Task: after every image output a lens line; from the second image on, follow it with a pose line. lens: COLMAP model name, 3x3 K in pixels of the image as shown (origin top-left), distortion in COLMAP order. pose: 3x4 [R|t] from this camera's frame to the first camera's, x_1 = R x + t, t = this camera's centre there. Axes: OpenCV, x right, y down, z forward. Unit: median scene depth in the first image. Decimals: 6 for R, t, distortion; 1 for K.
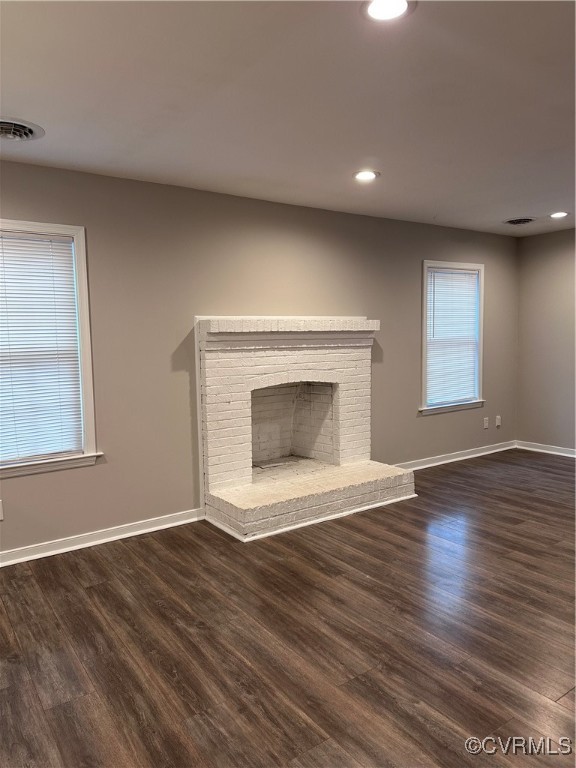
lens RADIAL K [[531.2, 0, 288.0], [0, 531.2, 384.0], [0, 0, 1]] dist [0.041447, -0.003166]
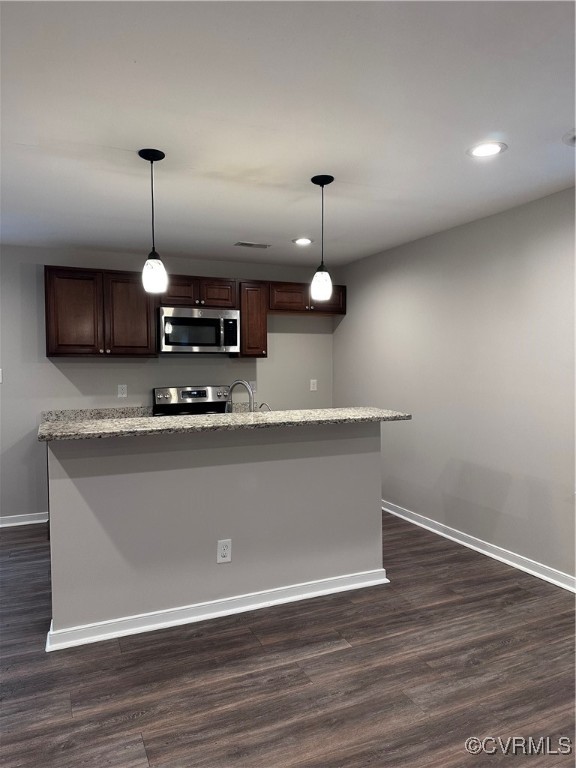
lens RADIAL K [[530.2, 0, 288.0], [0, 530.2, 384.0], [0, 0, 1]] dist [0.141484, -0.194291]
pose [[-0.175673, 0.056685, -0.982815, 0.387224], [-0.082375, 0.993993, 0.072053, -0.058404], [0.980996, 0.093617, -0.169948, 0.513640]]
